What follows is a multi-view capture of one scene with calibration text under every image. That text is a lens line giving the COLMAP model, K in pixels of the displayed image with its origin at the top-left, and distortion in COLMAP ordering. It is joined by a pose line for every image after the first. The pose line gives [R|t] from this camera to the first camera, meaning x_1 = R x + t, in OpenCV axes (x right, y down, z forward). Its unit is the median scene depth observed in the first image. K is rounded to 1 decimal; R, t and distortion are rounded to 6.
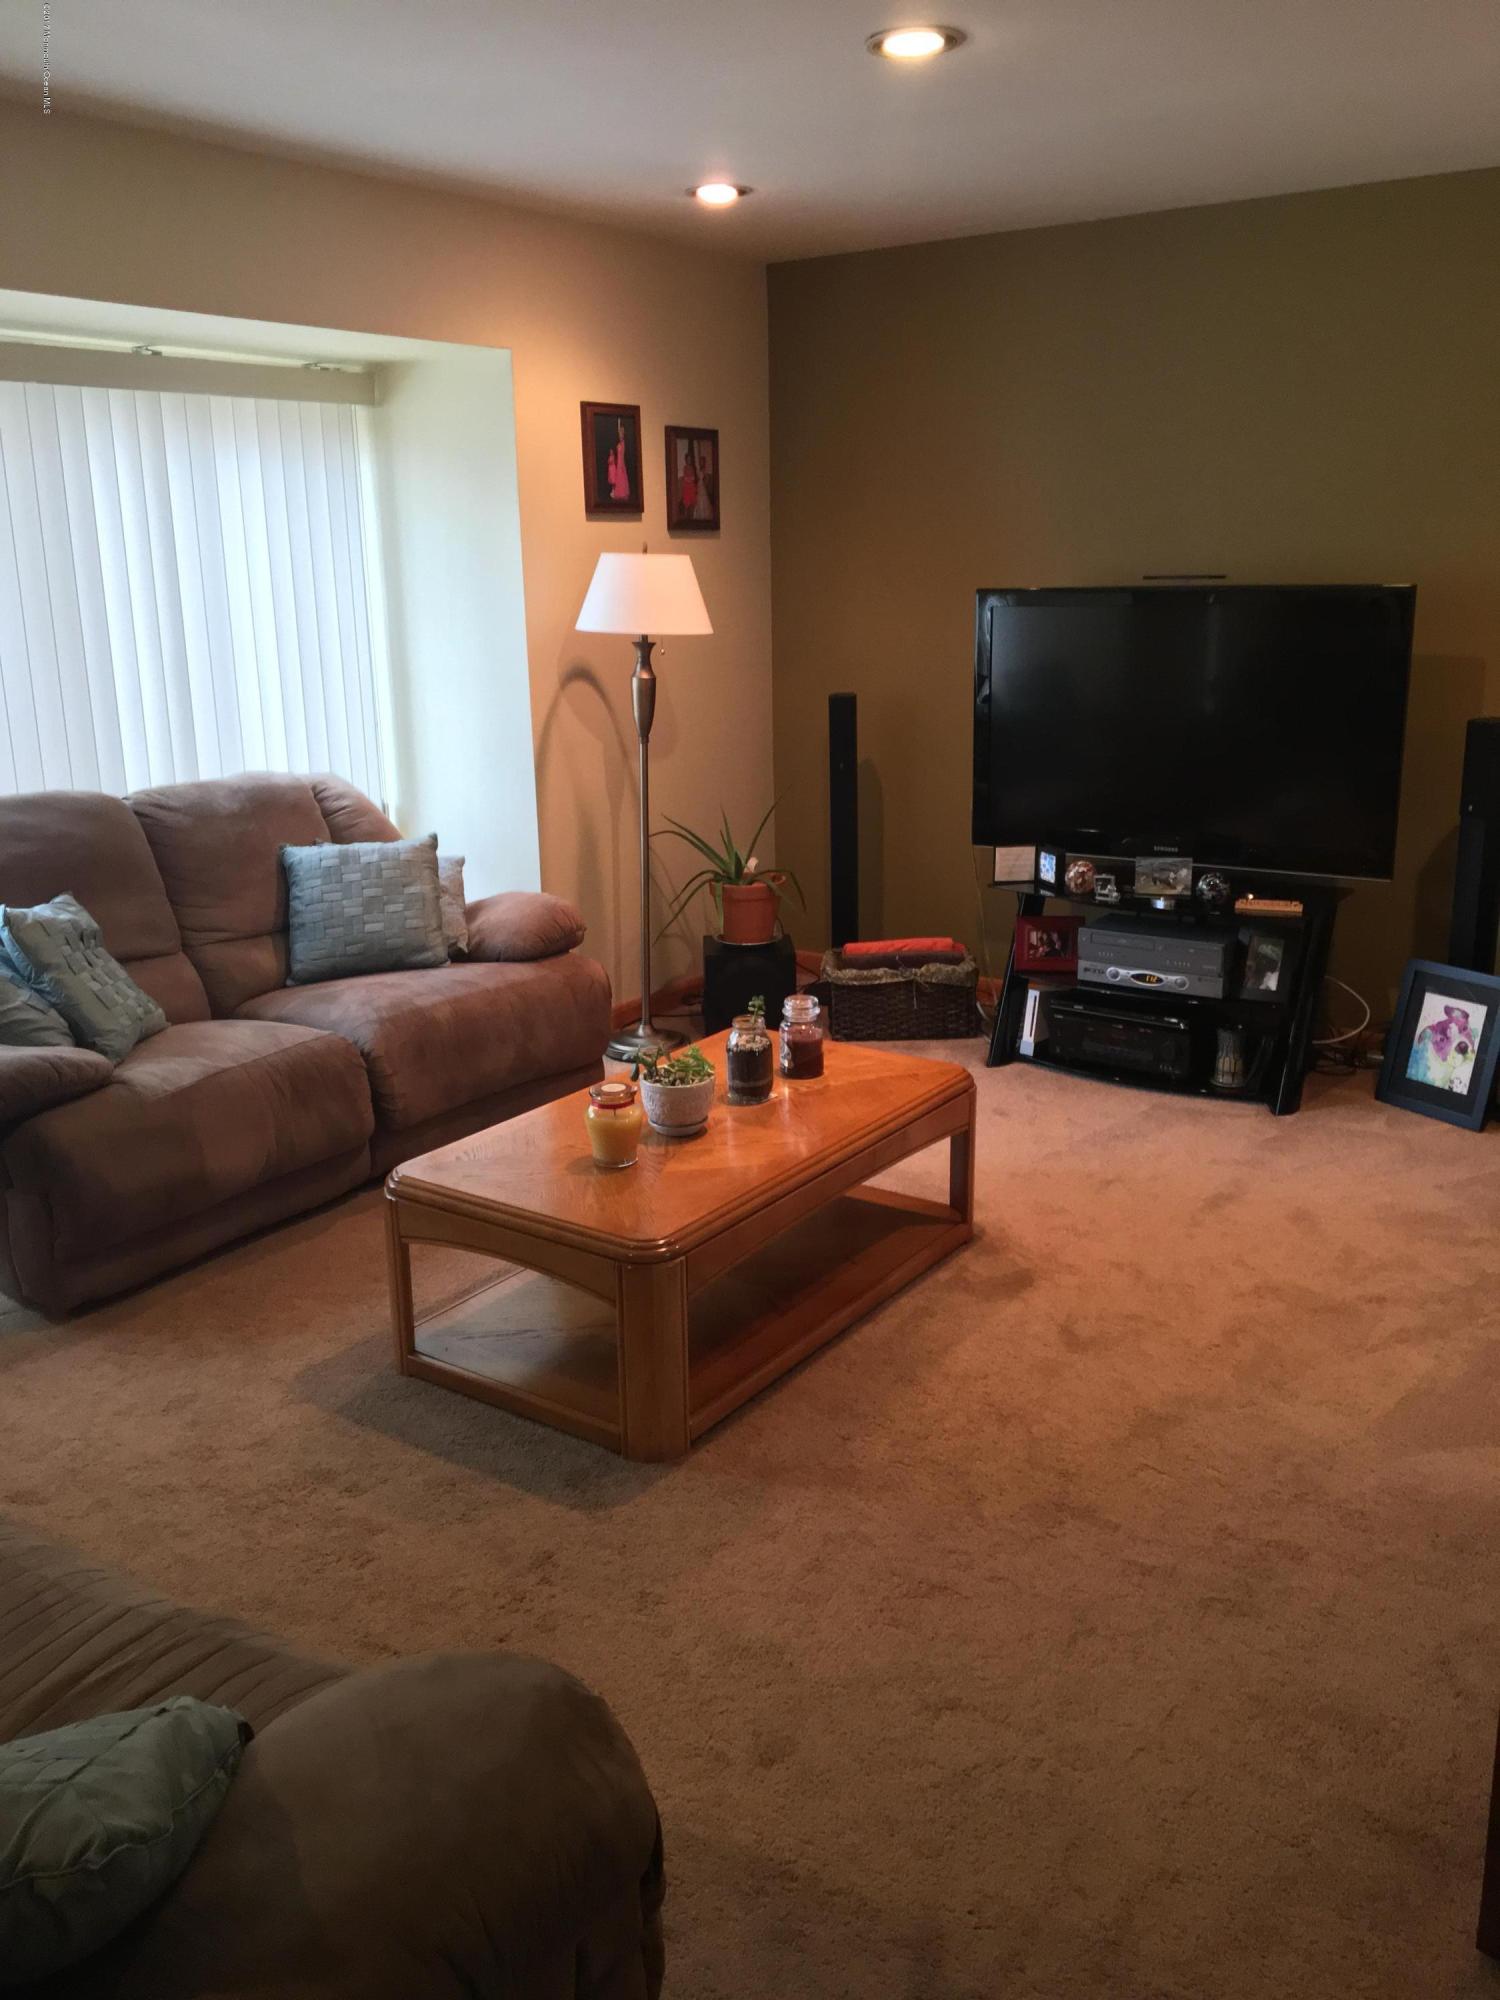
lens RADIAL K [[1667.8, 0, 779.0], [0, 1667.8, 1001.8], [0, 0, 1]] dist [0.095919, -0.149430]
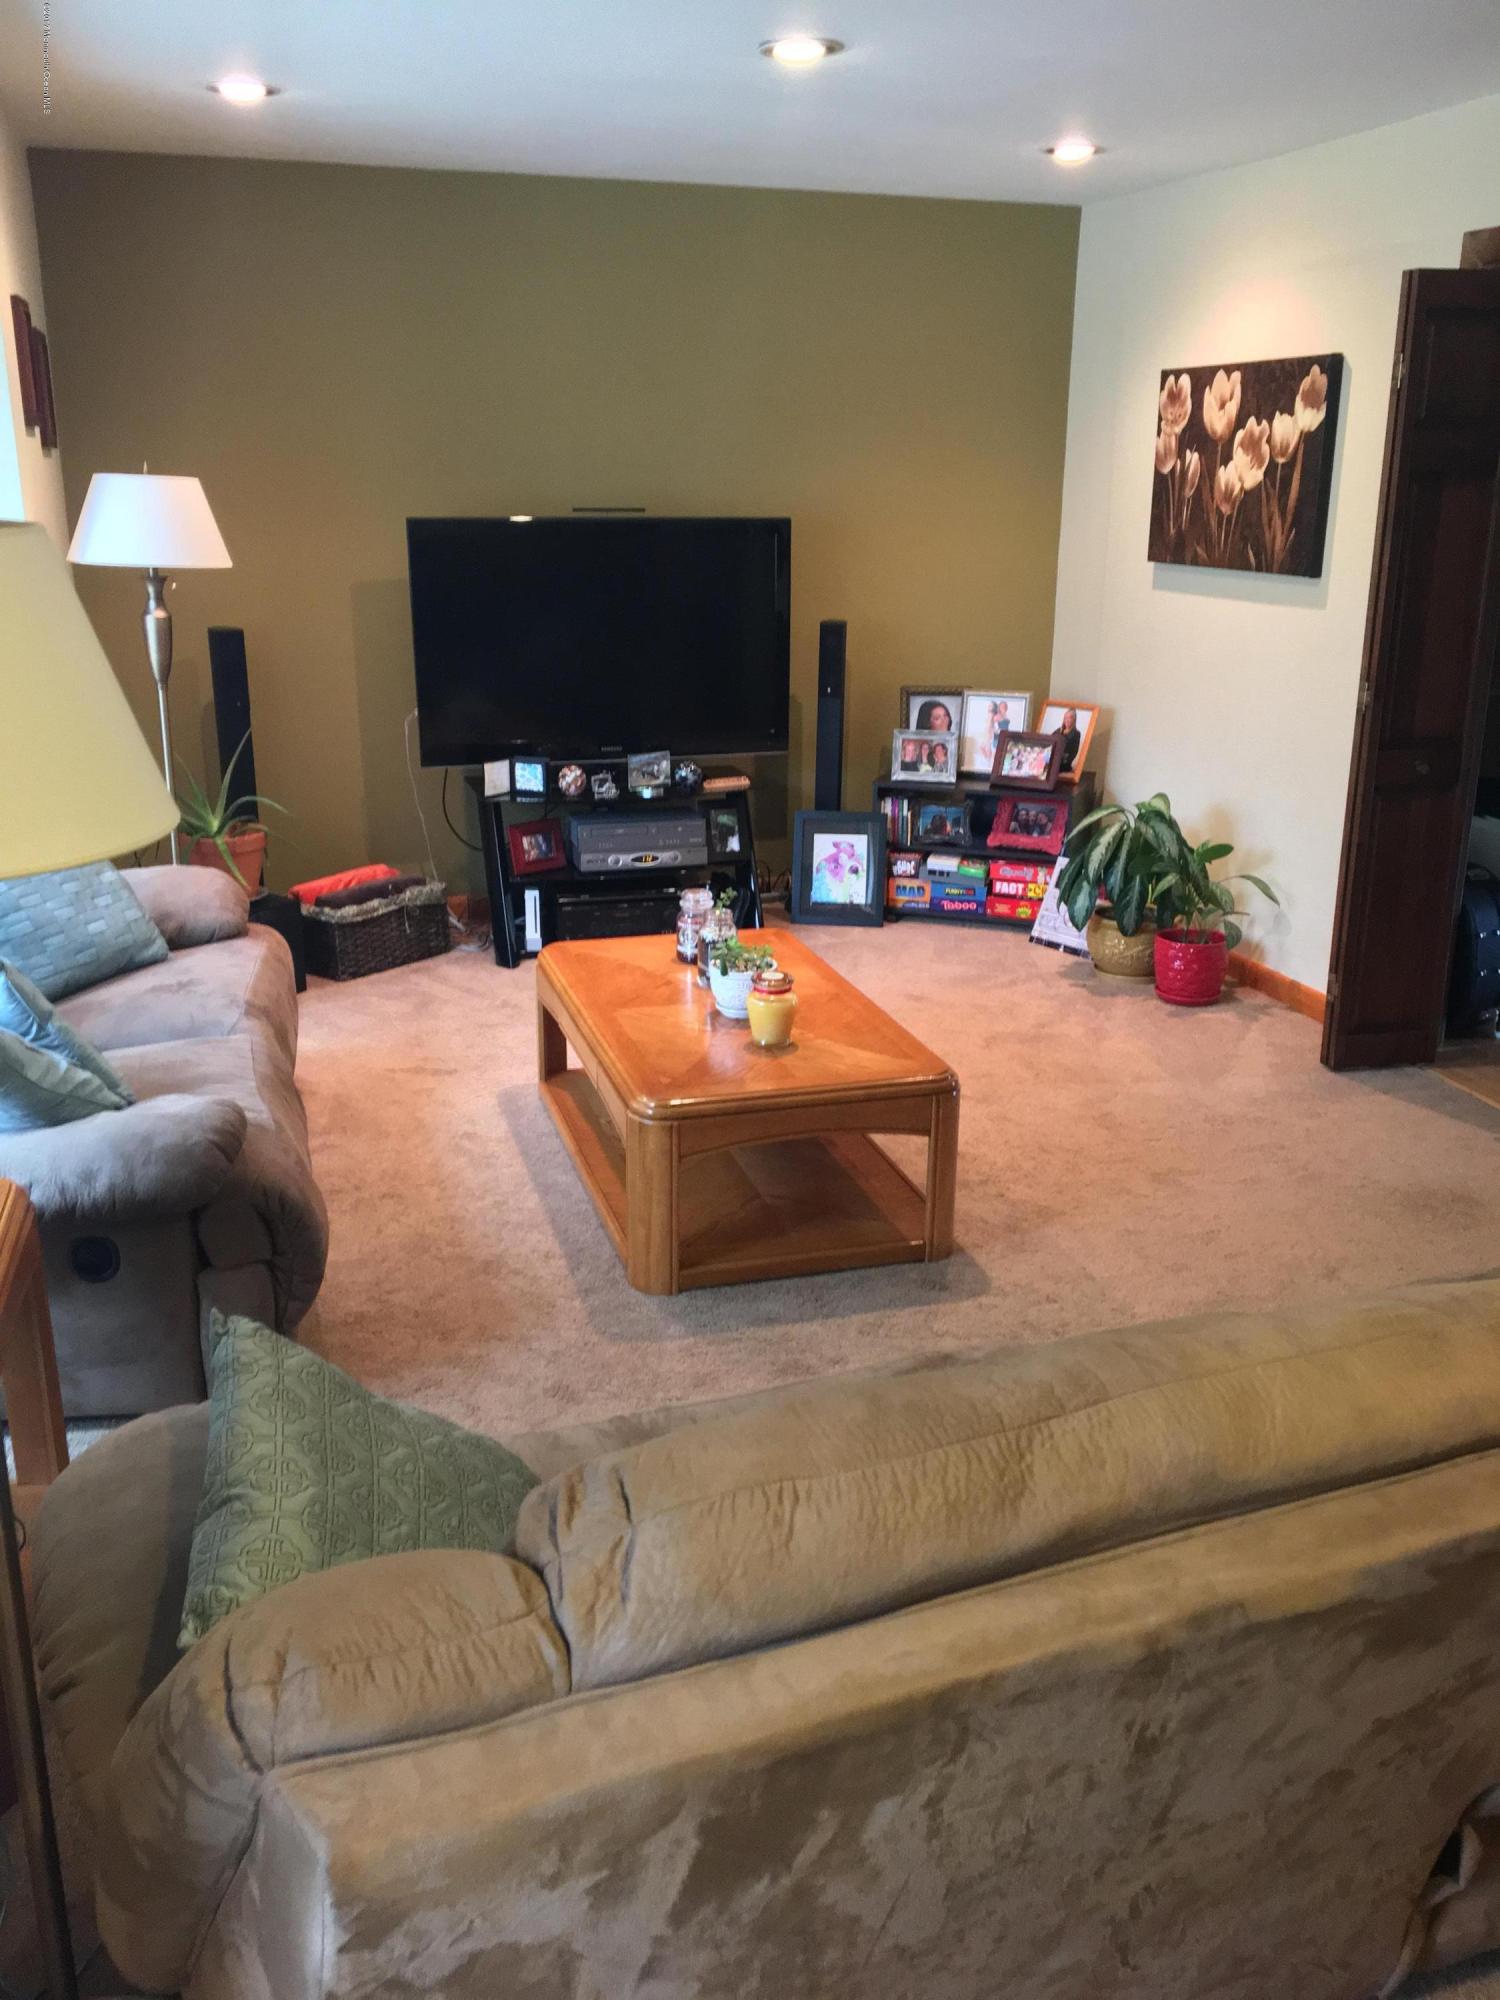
lens RADIAL K [[1667.8, 0, 779.0], [0, 1667.8, 1001.8], [0, 0, 1]] dist [0.095919, -0.149430]
pose [[0.607162, -0.216718, 0.764452, -0.641875], [0.186662, 0.974065, 0.127886, -0.049293], [-0.772341, 0.065047, 0.631868, 0.203835]]
